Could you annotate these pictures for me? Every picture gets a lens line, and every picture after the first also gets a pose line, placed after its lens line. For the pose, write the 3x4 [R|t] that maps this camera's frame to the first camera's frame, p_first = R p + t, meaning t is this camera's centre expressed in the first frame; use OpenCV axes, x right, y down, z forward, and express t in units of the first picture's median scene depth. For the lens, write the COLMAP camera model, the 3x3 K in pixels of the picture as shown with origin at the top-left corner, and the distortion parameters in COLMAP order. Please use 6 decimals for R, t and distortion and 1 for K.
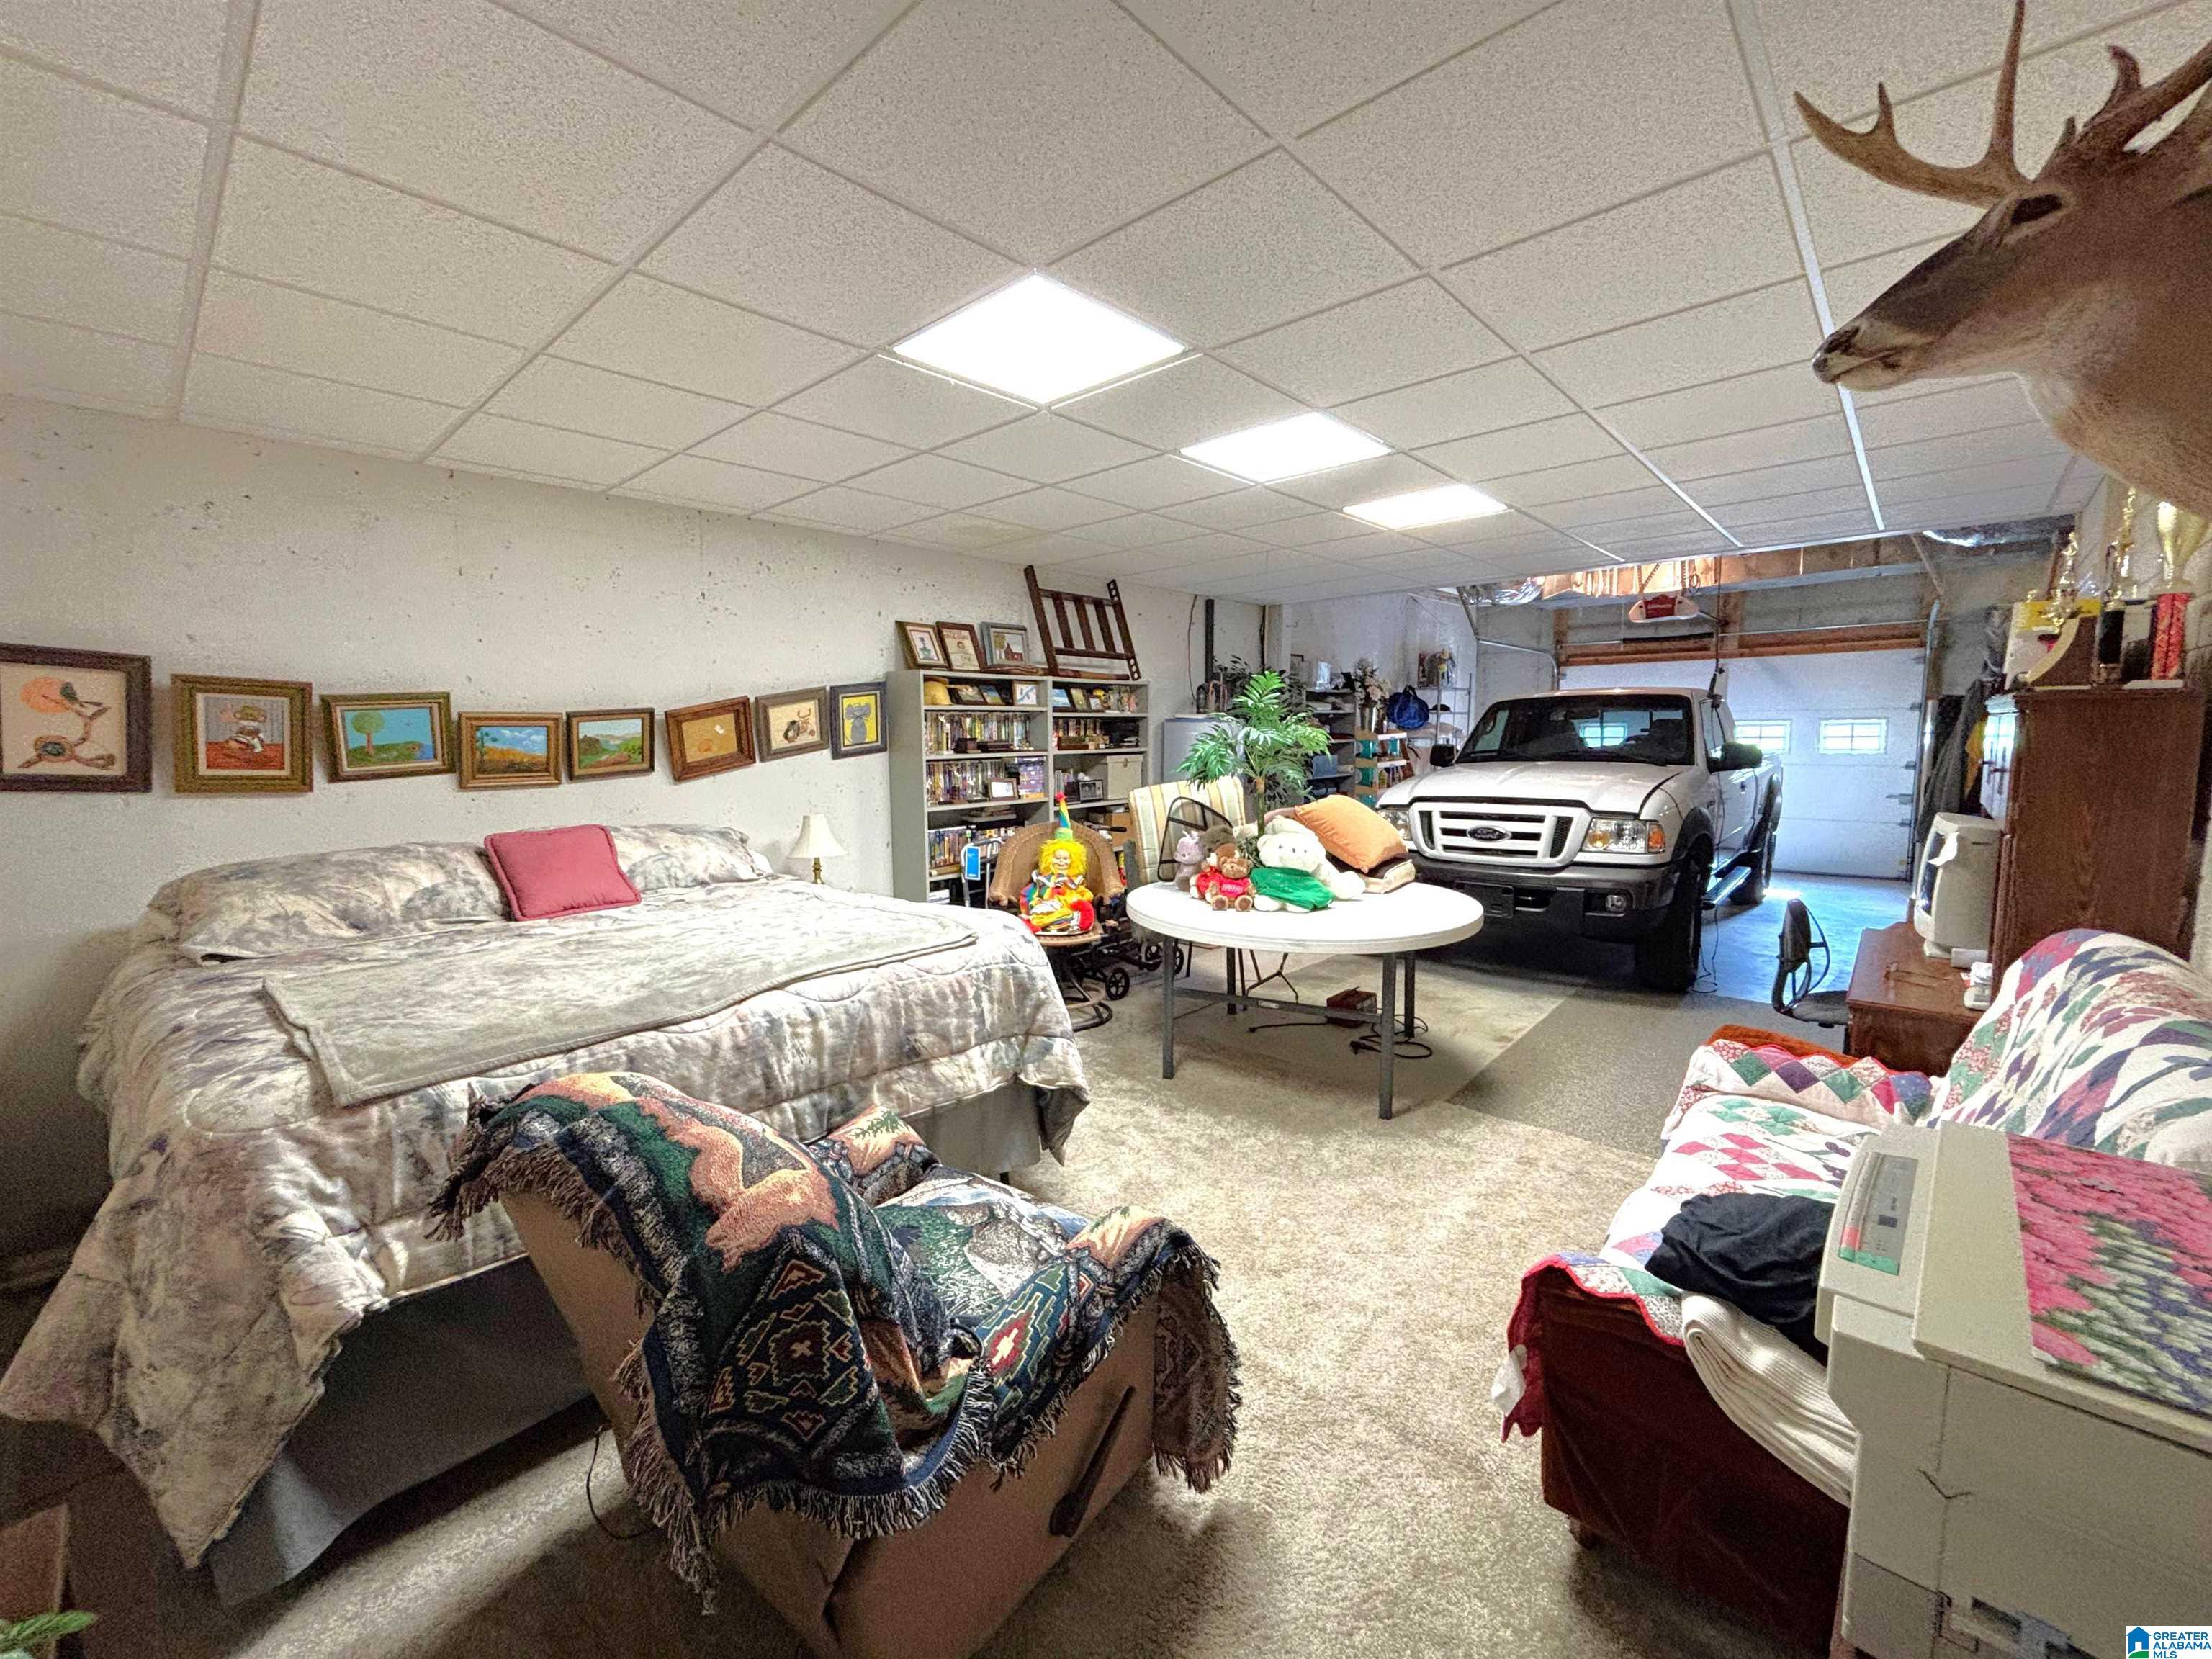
lens RADIAL K [[896.8, 0, 1102.6], [0, 896.8, 826.3], [0, 0, 1]] dist [-0.000204, -0.000055]
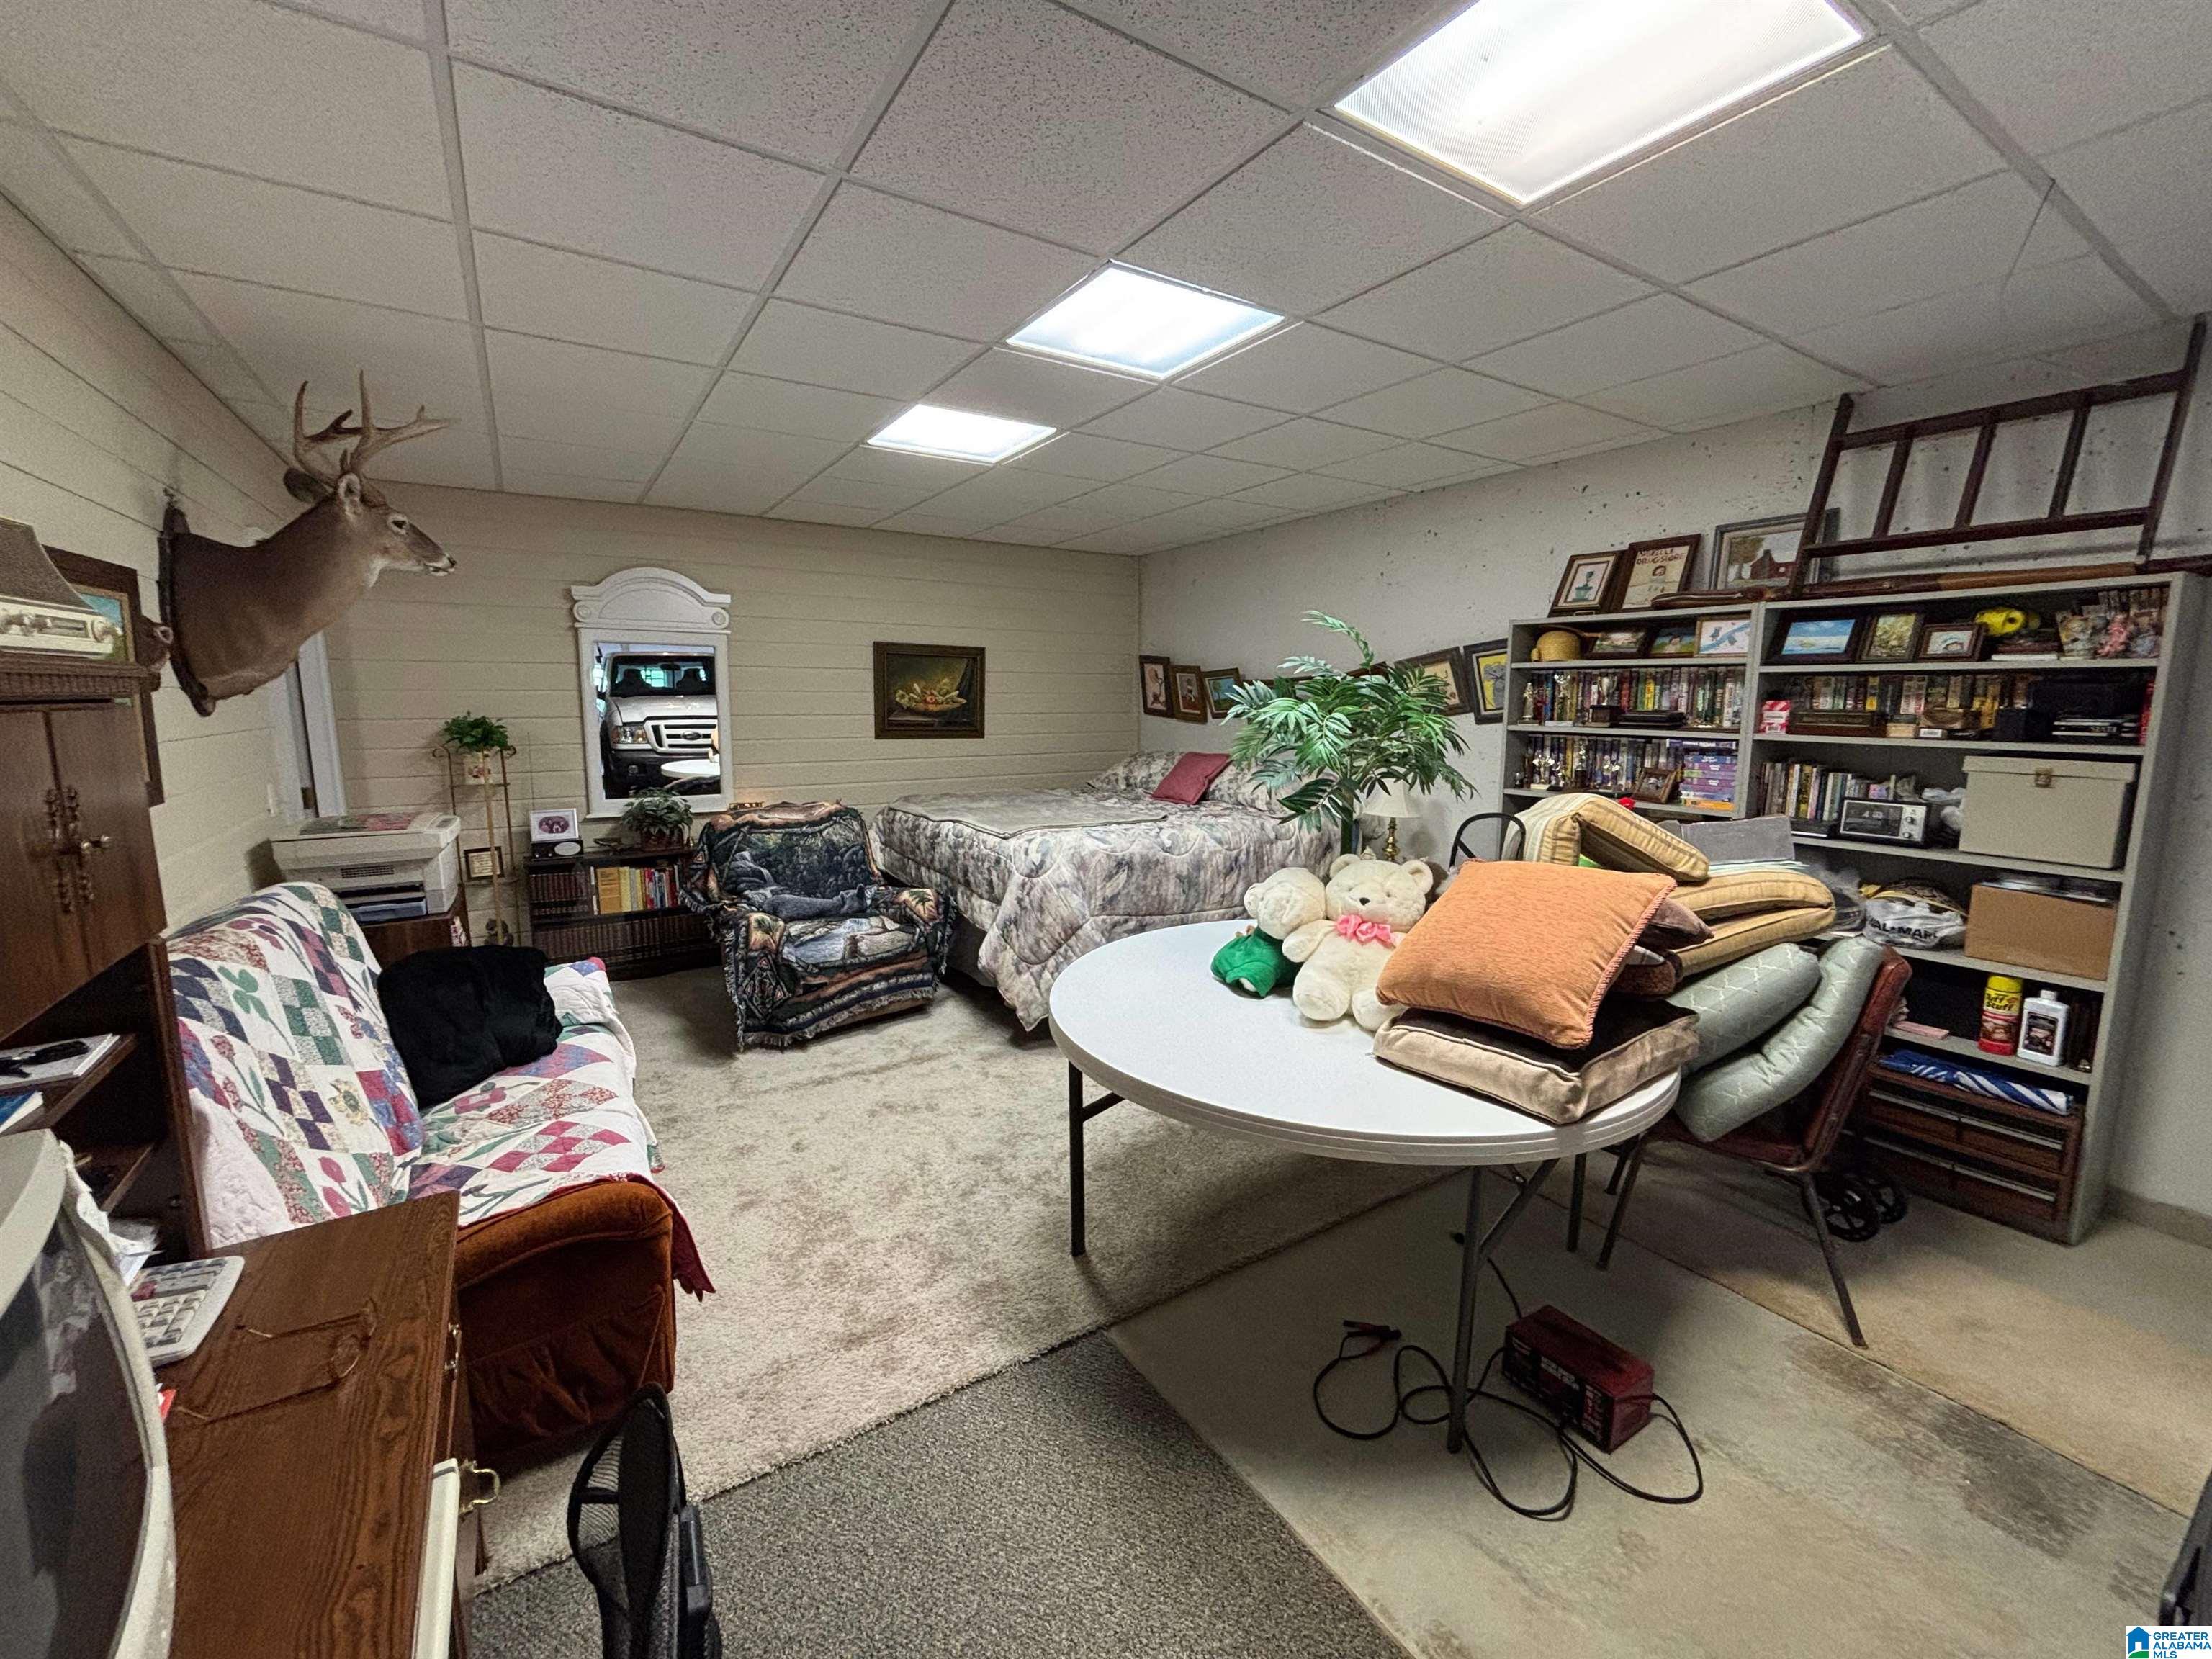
lens RADIAL K [[896.8, 0, 1101.8], [0, 896.8, 827.7], [0, 0, 1]] dist [-0.000204, -0.000055]
pose [[-0.260273, 0.150355, -0.953757, 0.648328], [-0.109038, 0.976905, 0.183760, -0.091225], [0.959359, 0.151824, -0.237867, 0.799566]]
